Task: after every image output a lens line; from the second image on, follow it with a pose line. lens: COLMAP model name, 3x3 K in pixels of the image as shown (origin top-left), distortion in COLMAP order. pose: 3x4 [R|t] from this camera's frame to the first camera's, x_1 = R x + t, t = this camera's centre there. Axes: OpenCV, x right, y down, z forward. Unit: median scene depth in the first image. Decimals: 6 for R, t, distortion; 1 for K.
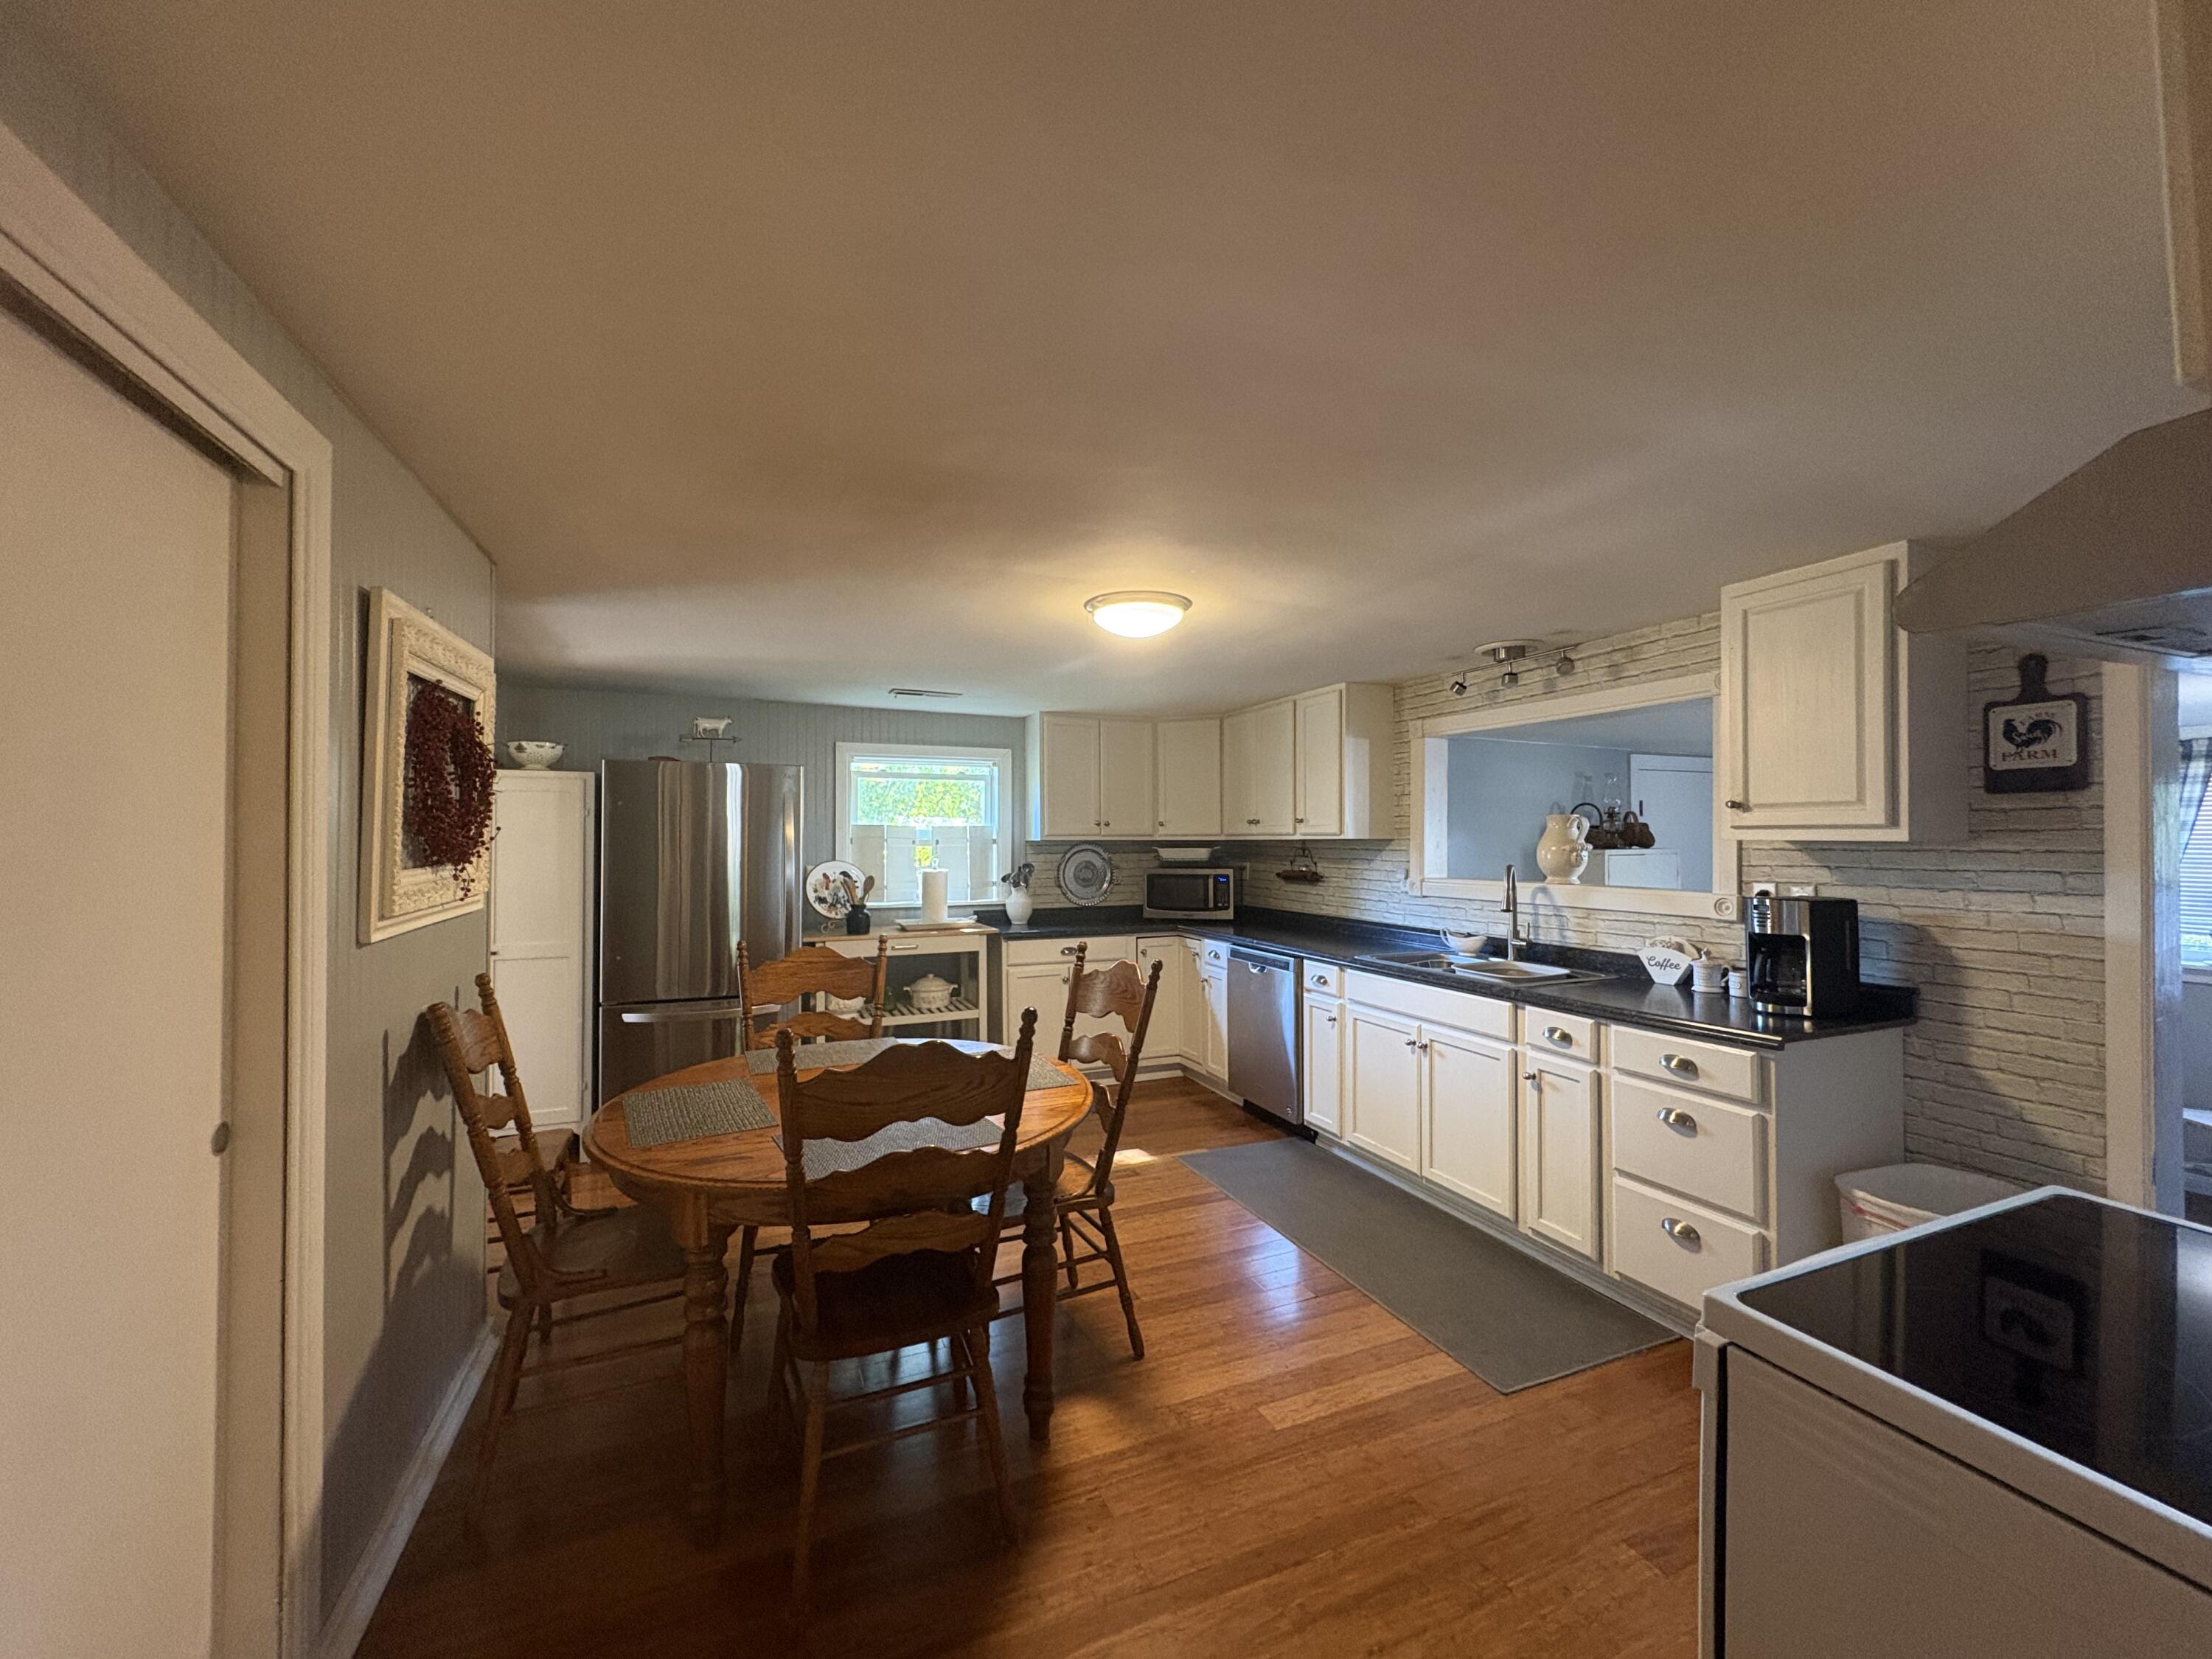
lens RADIAL K [[876.3, 0, 1106.0], [0, 876.3, 829.5], [0, 0, 1]] dist [0.001563, 0.000189]
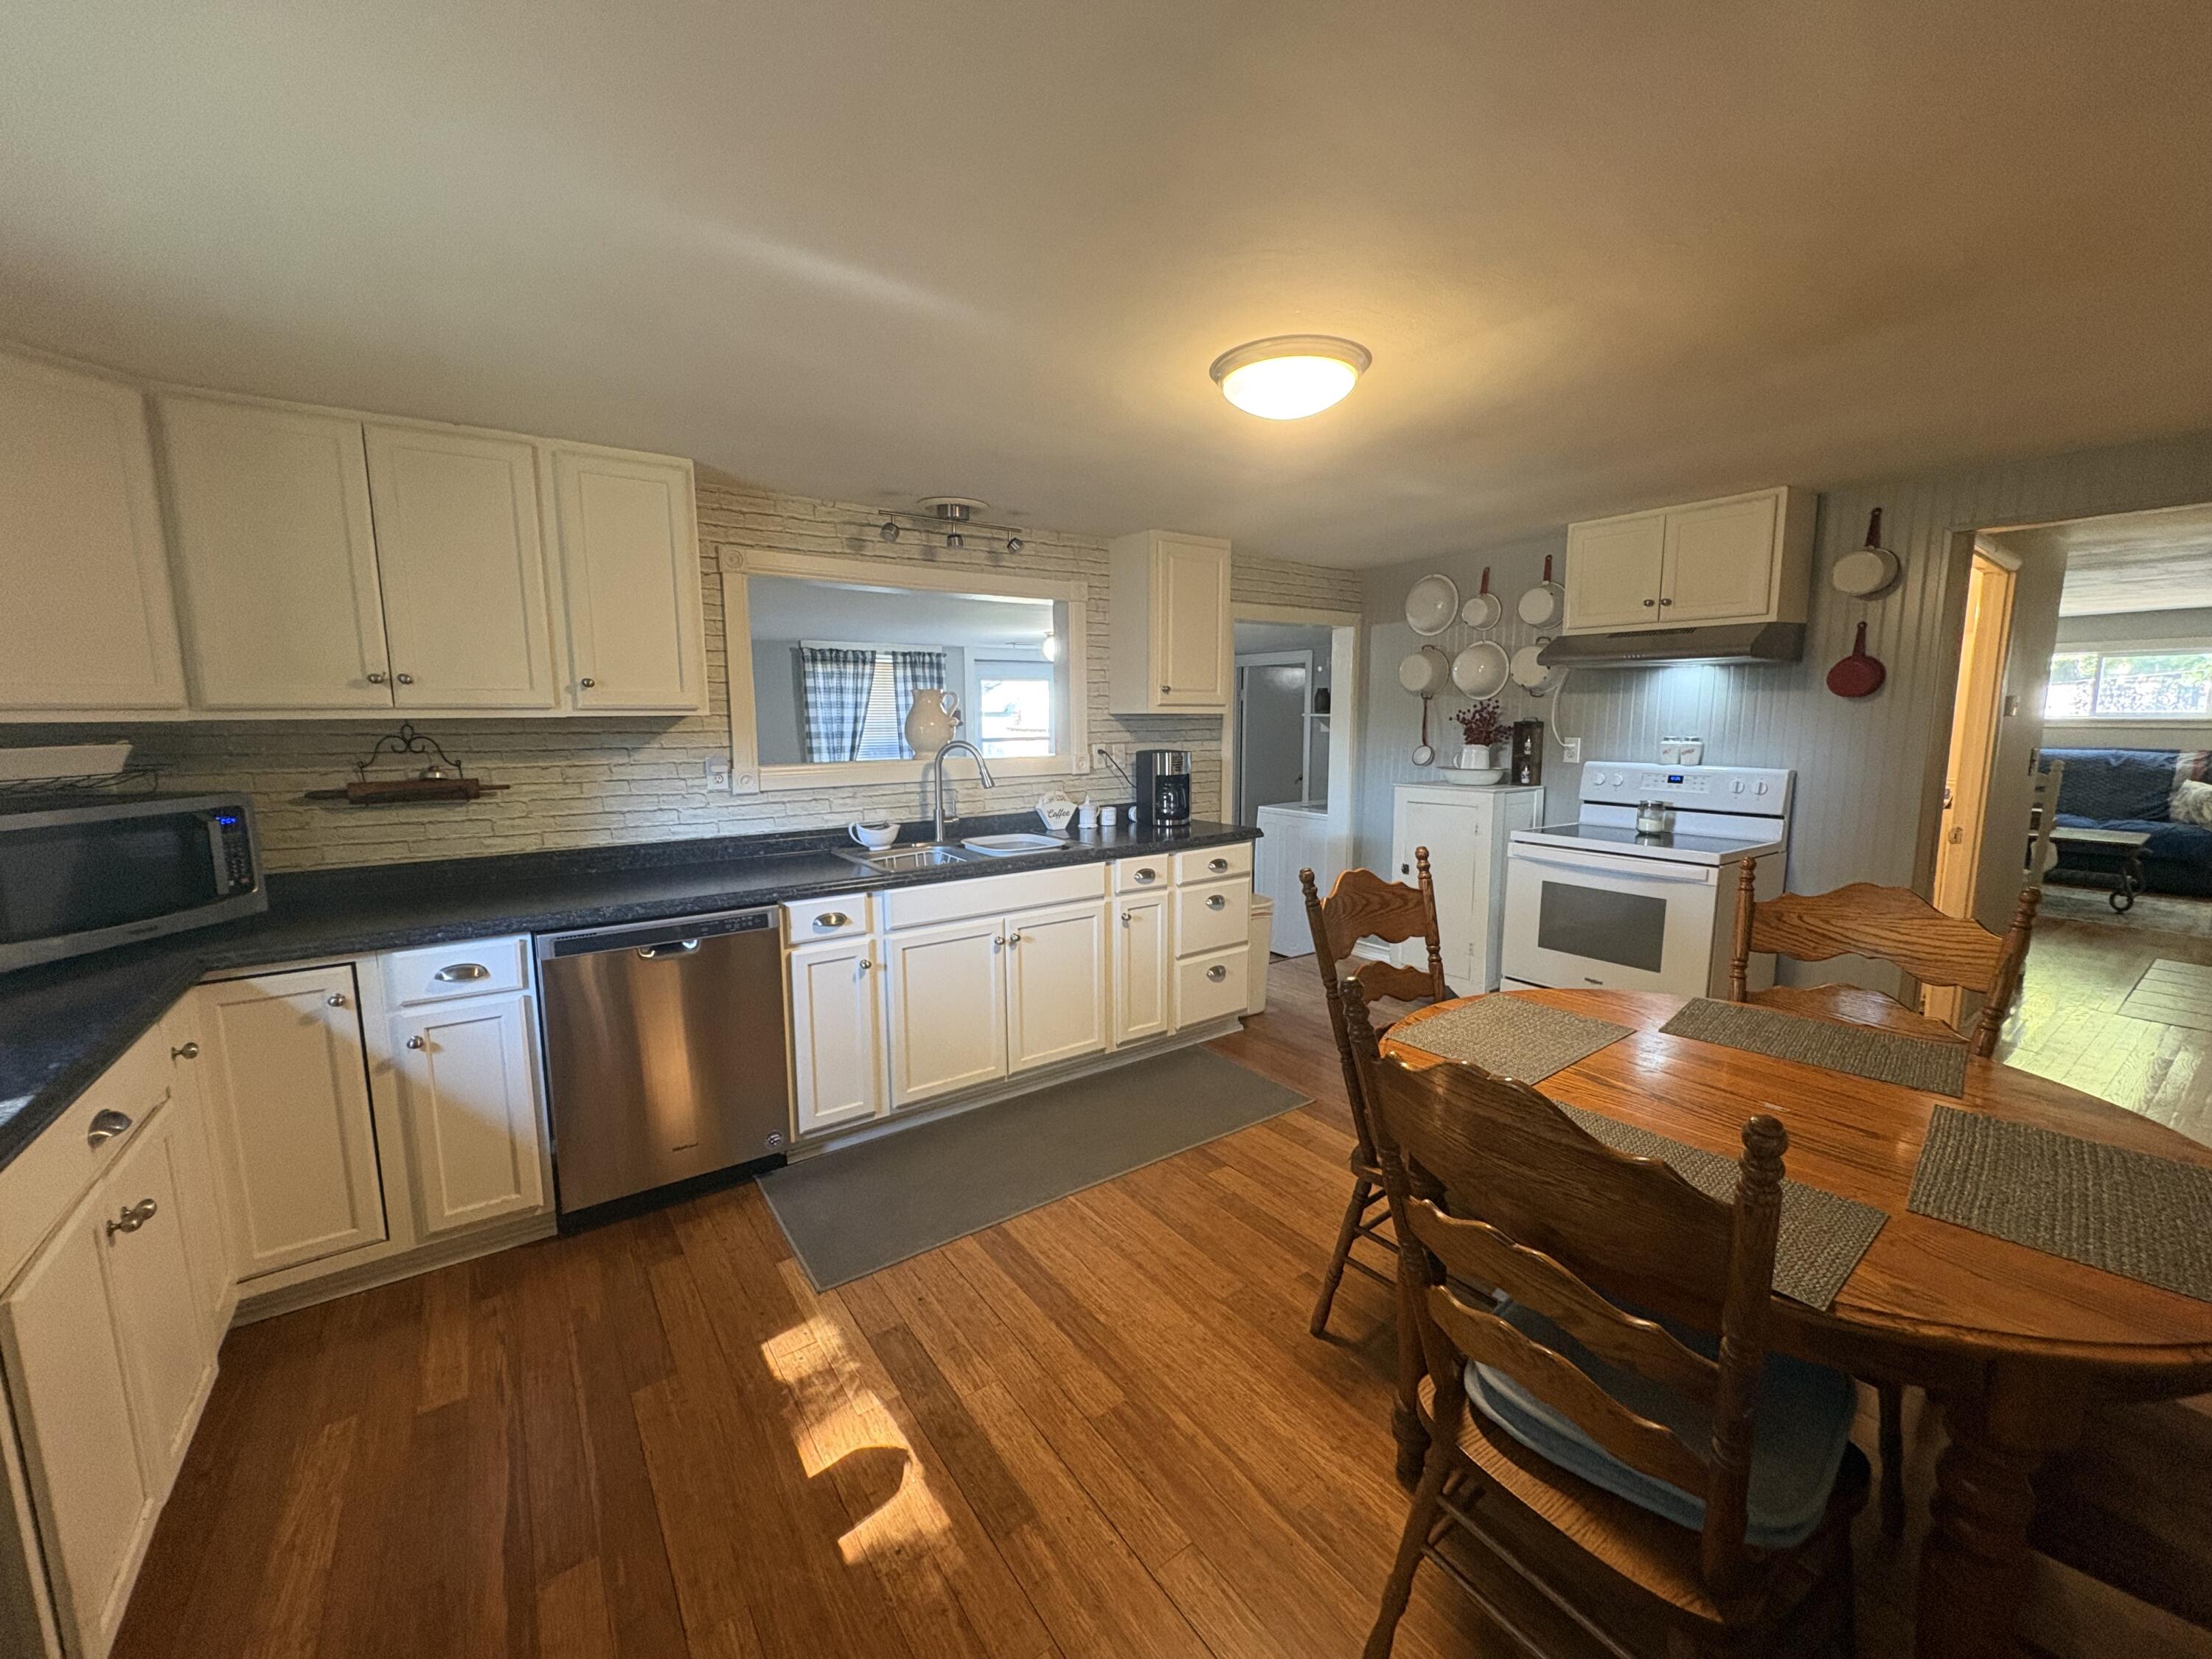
lens RADIAL K [[876.3, 0, 1106.0], [0, 876.3, 829.5], [0, 0, 1]] dist [0.001563, 0.000189]
pose [[-0.221025, -0.131059, 0.966422, -0.391653], [-0.007026, 0.991118, 0.132801, 0.005721], [-0.975243, 0.022562, -0.219982, 0.797459]]
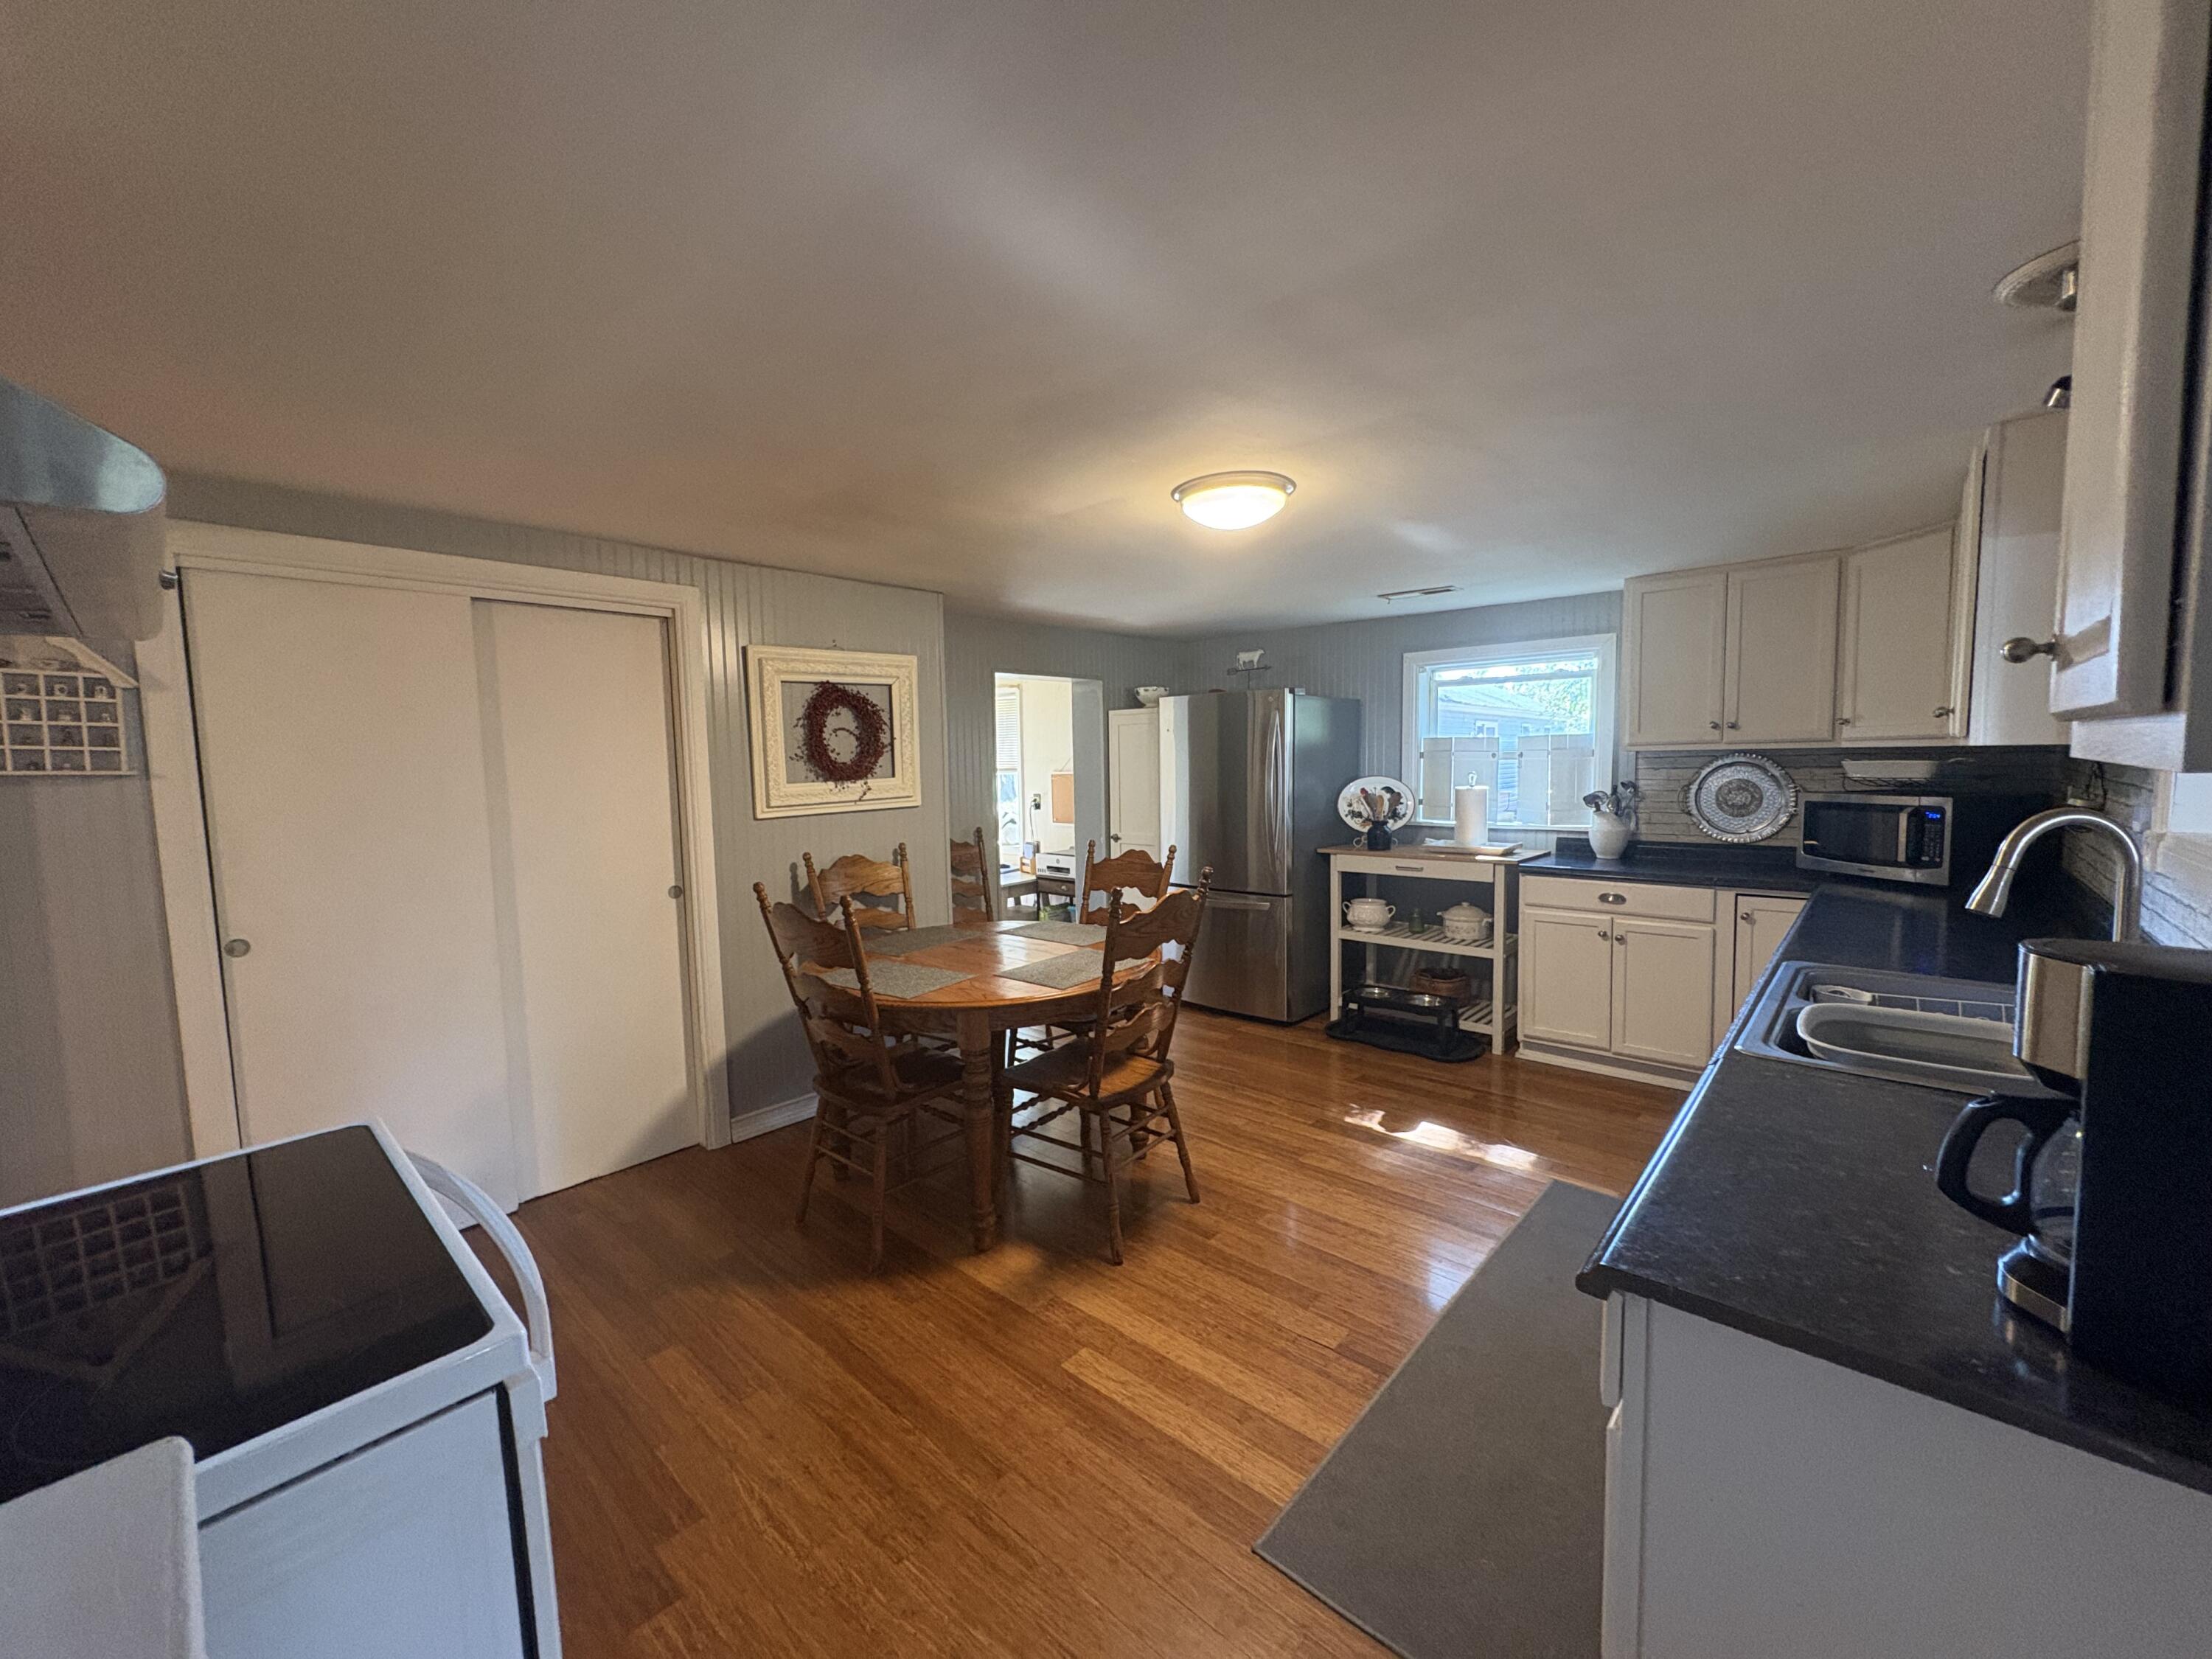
lens RADIAL K [[876.3, 0, 1106.0], [0, 876.3, 829.5], [0, 0, 1]] dist [0.001563, 0.000189]
pose [[0.418050, 0.066762, -0.905968, 0.488571], [0.029820, 0.995750, 0.087138, 0.000022], [0.907935, -0.063444, 0.414282, 0.308843]]
